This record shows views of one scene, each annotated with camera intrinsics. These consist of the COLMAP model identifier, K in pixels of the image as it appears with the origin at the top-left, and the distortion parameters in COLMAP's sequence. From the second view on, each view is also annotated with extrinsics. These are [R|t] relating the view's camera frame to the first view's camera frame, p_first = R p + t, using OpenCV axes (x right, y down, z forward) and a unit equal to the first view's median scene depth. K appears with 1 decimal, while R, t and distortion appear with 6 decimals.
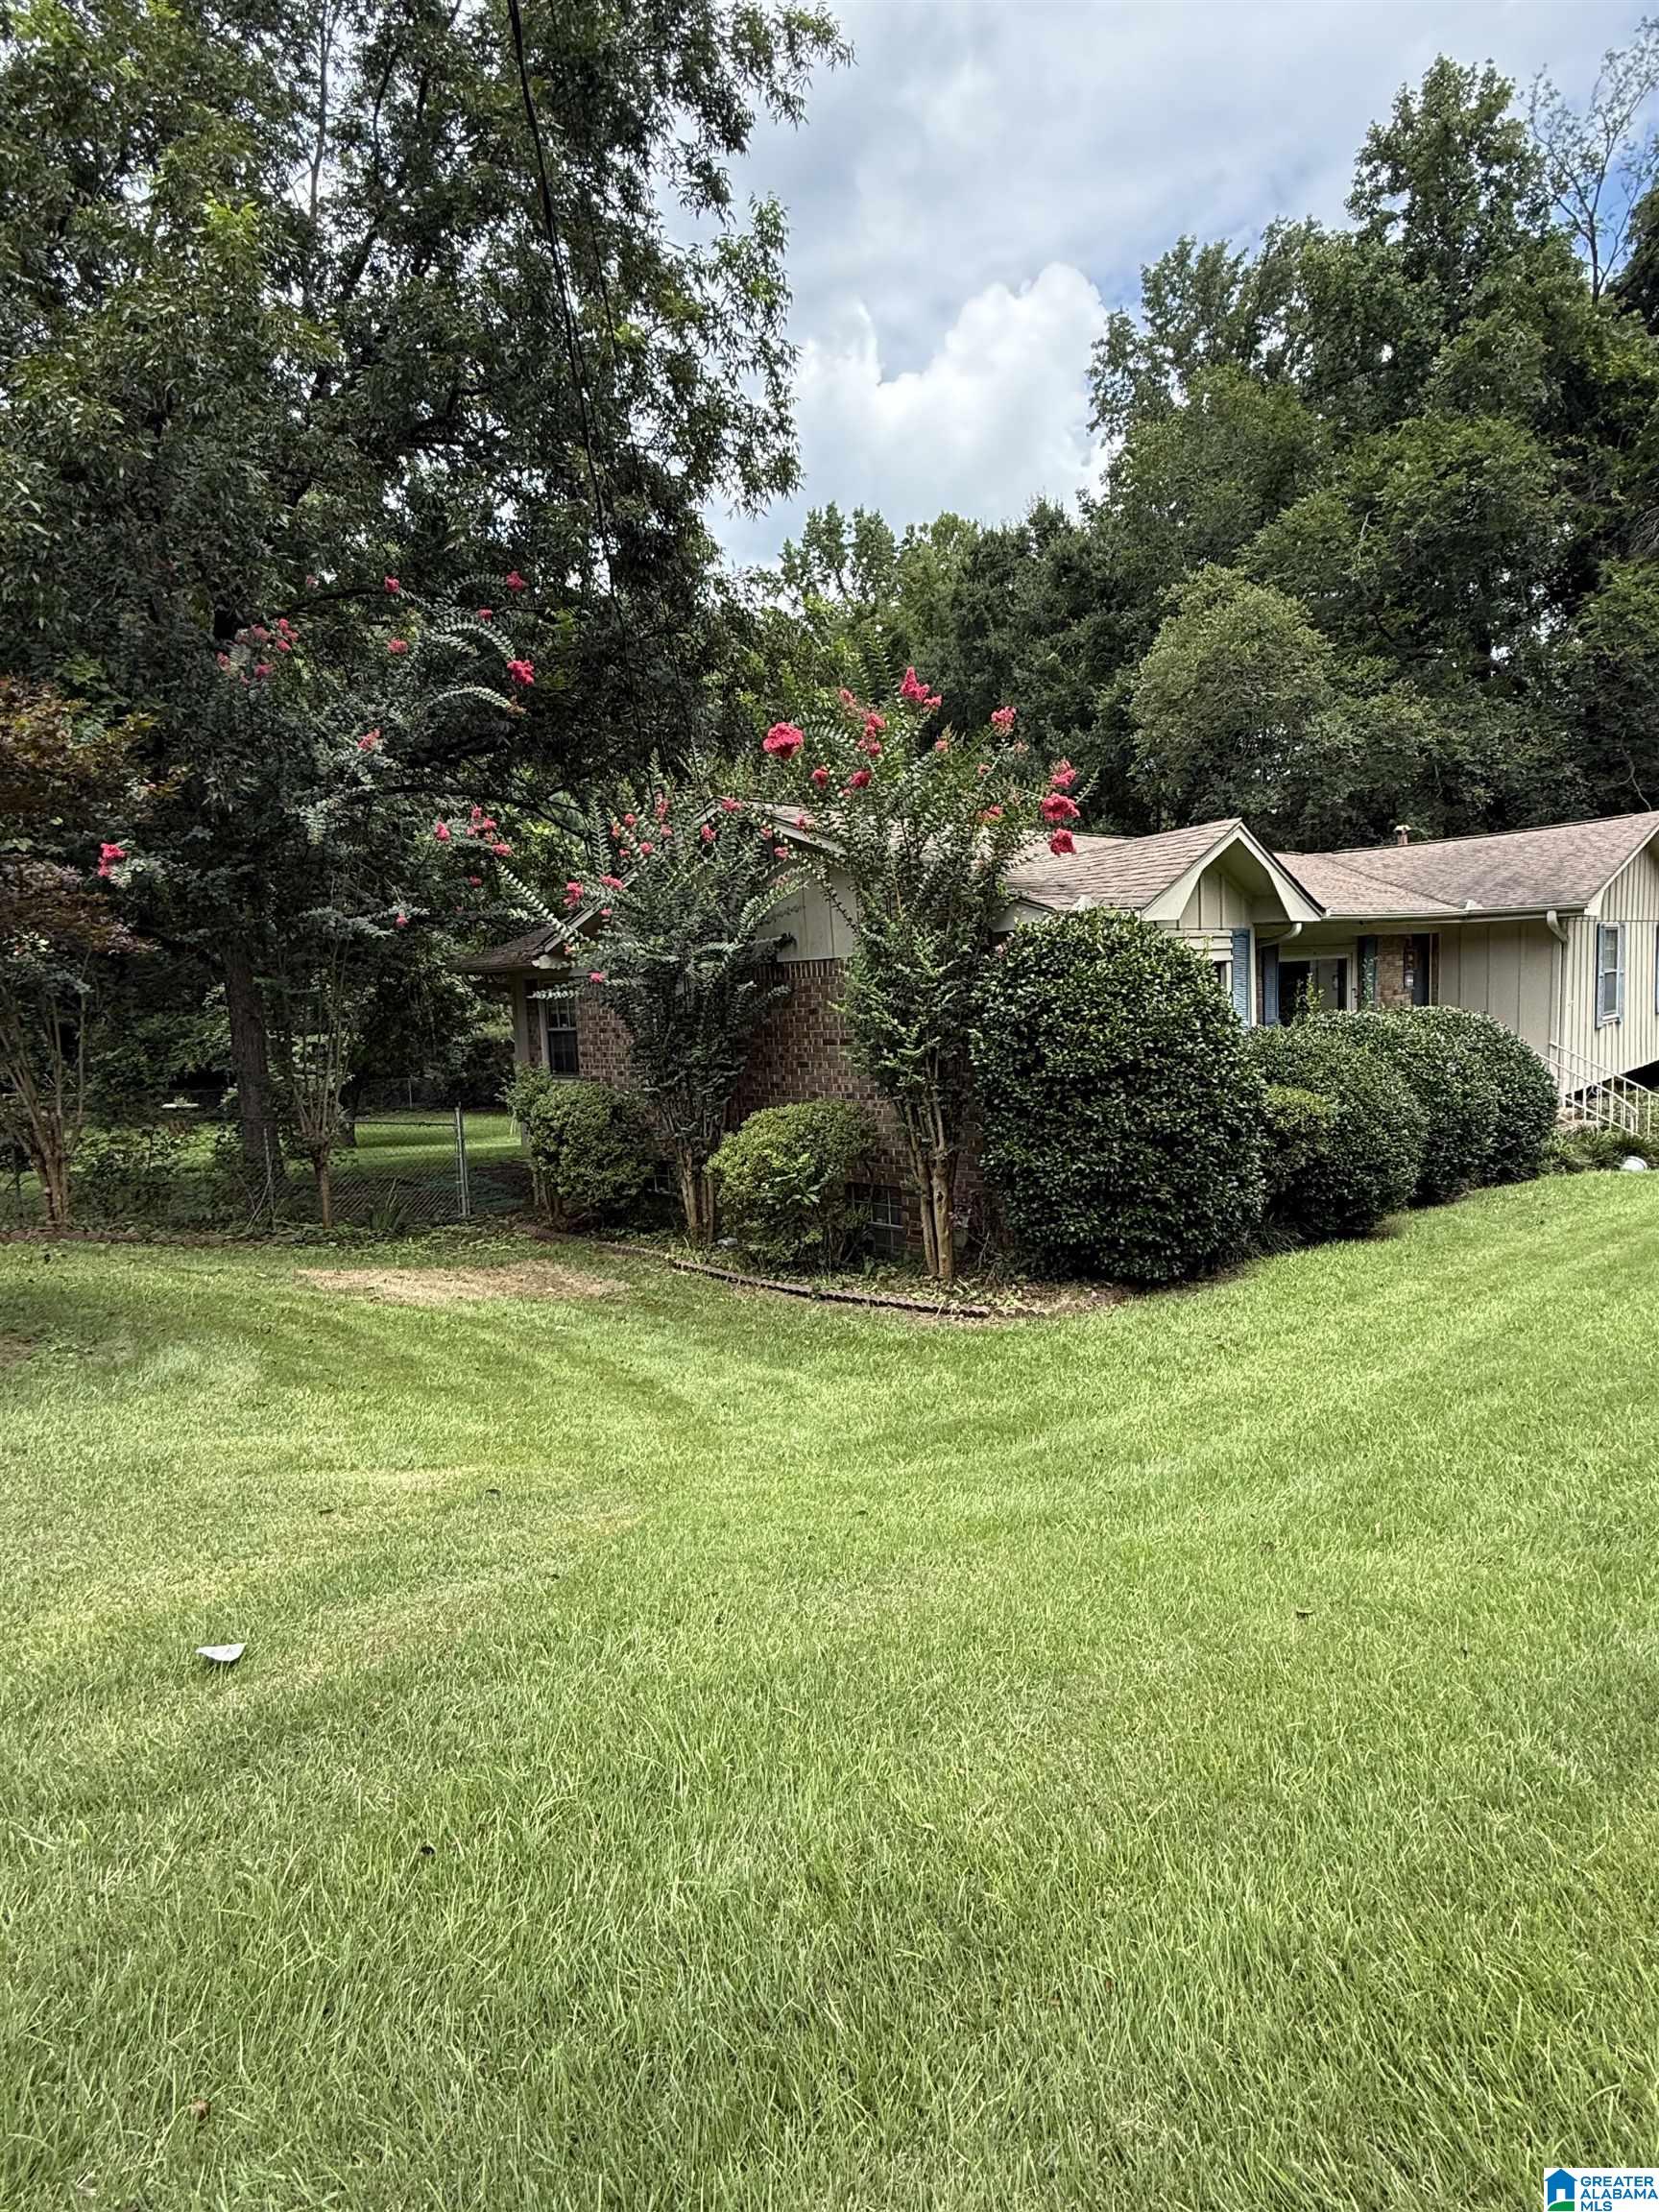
lens RADIAL K [[1174.8, 0, 829.5], [0, 1174.8, 1106.0], [0, 0, 1]] dist [0.000216, 0.000454]
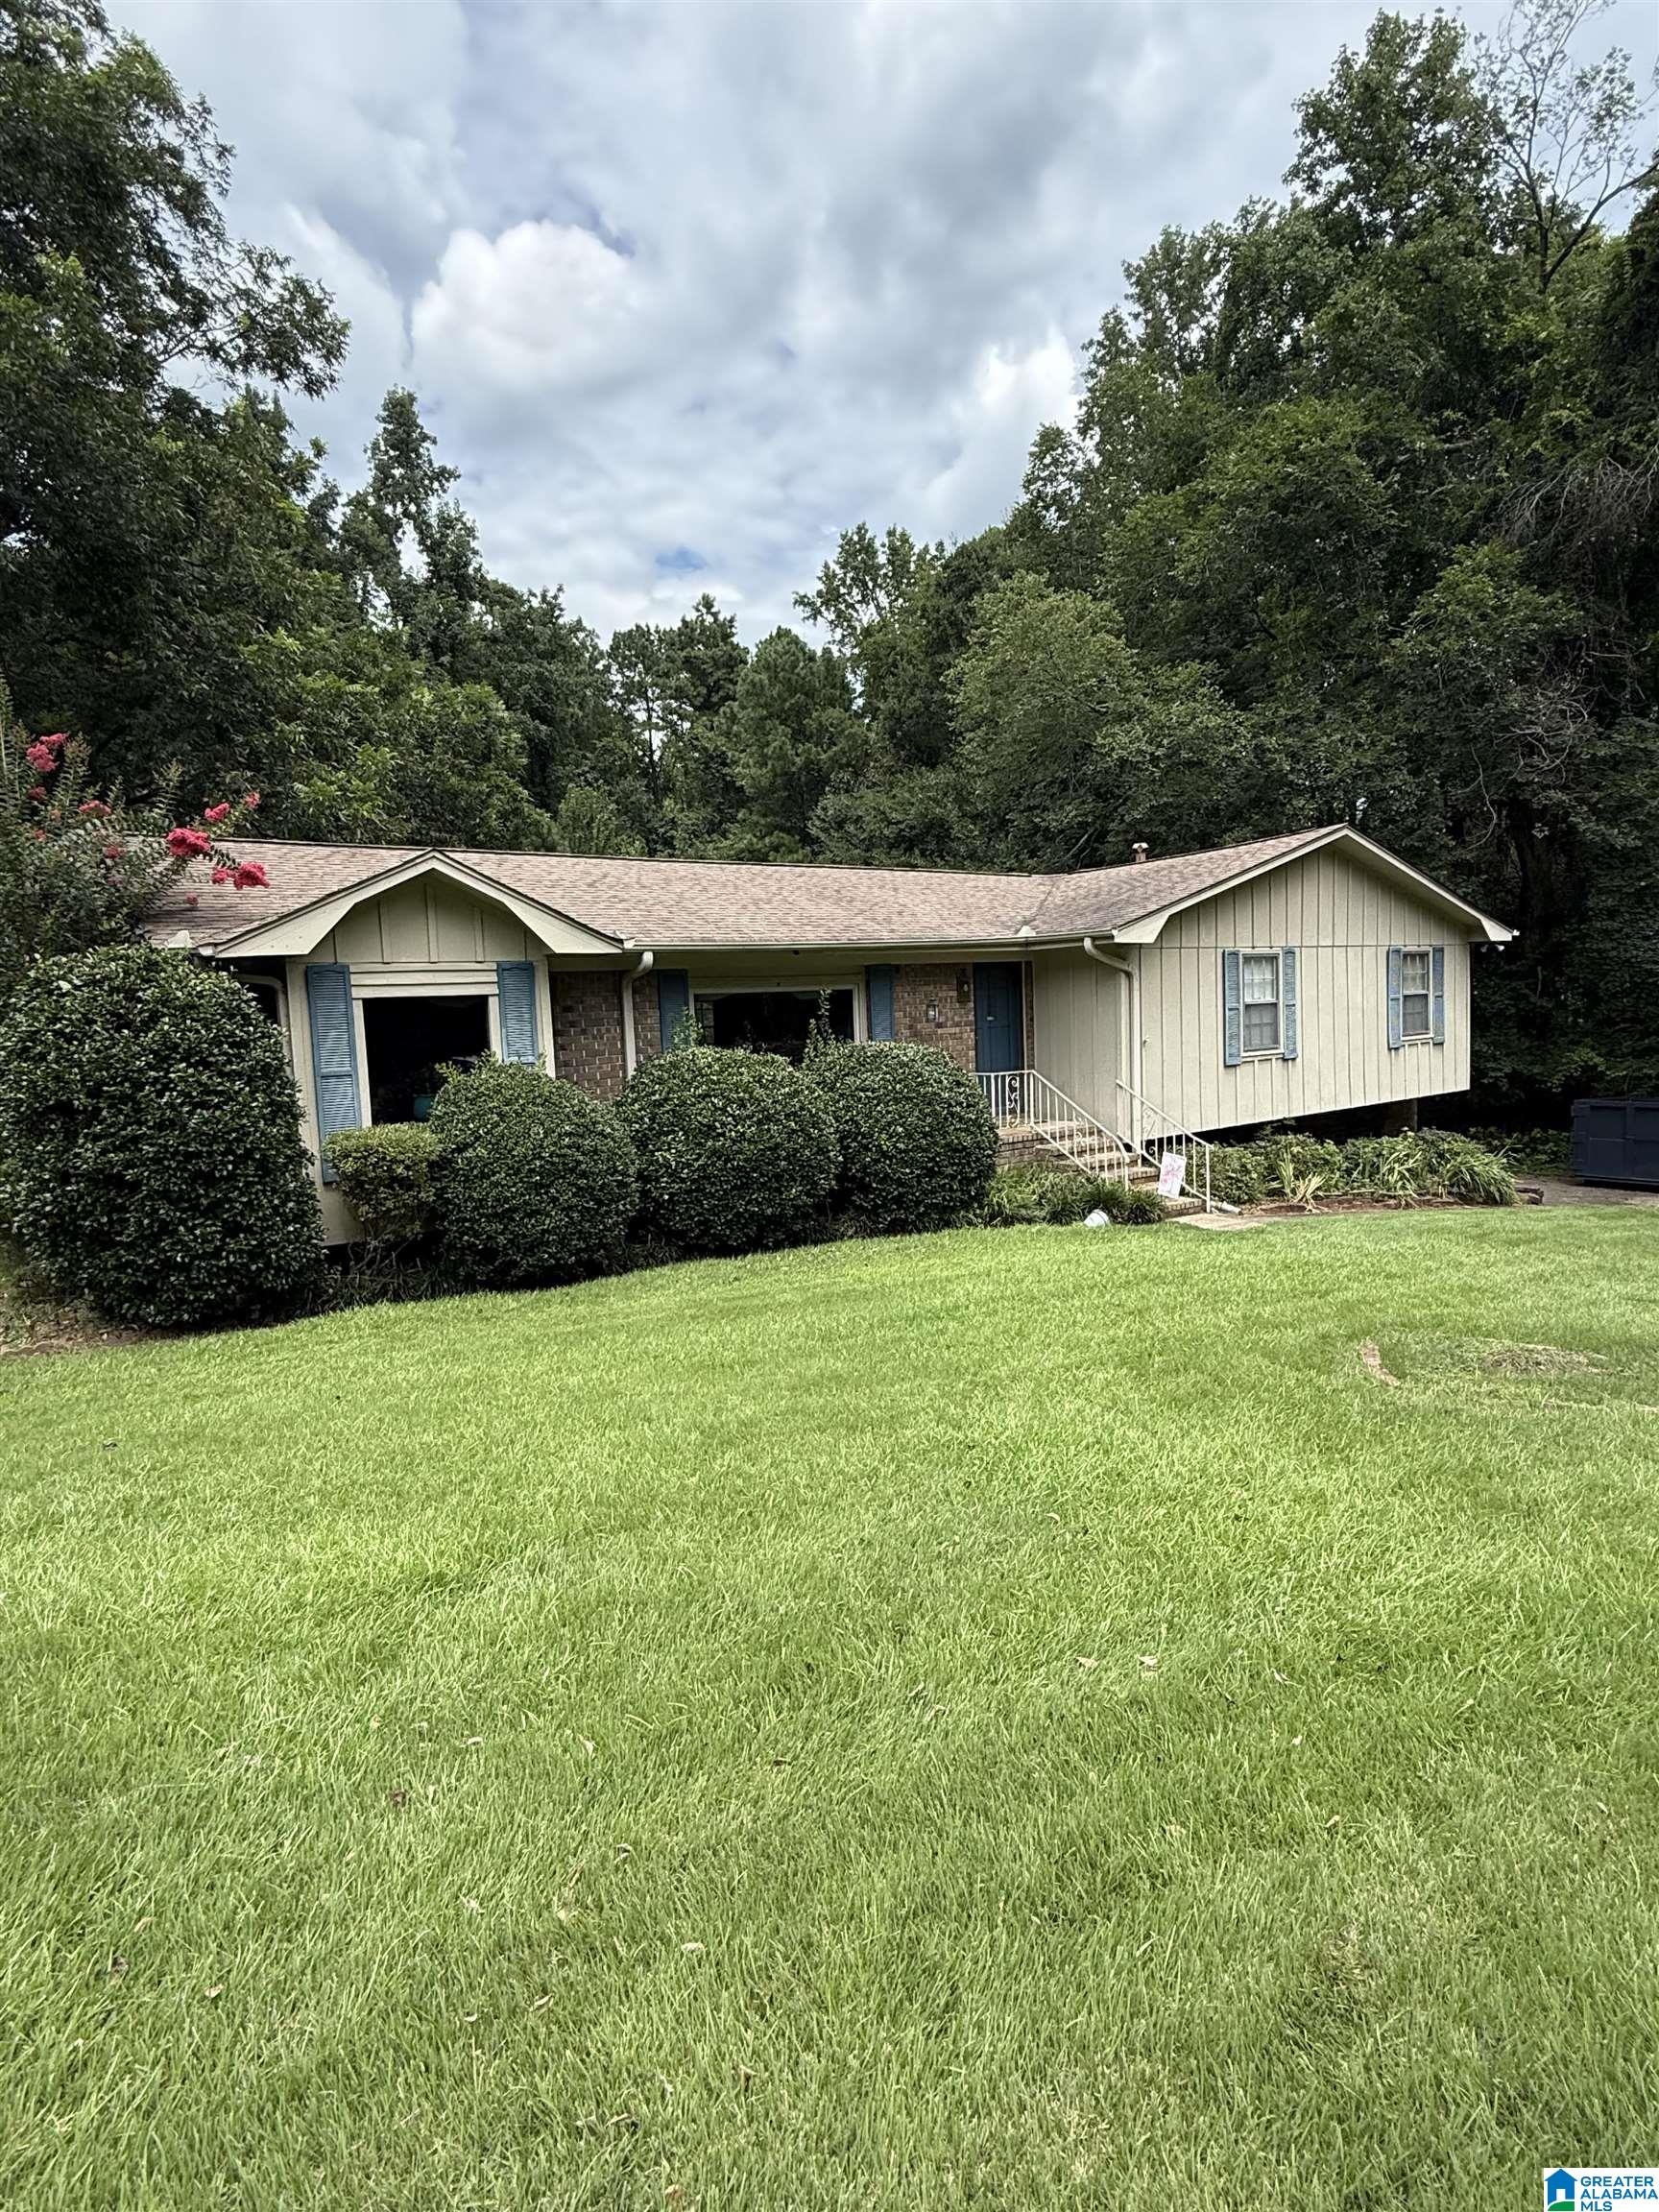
lens RADIAL K [[1187.7, 0, 829.5], [0, 1187.7, 1106.0], [0, 0, 1]] dist [0.002511, -0.000103]
pose [[0.988599, 0.016436, -0.149673, 0.239910], [-0.019238, 0.999665, -0.017289, -0.006590], [0.149339, 0.019971, 0.988584, 0.025060]]
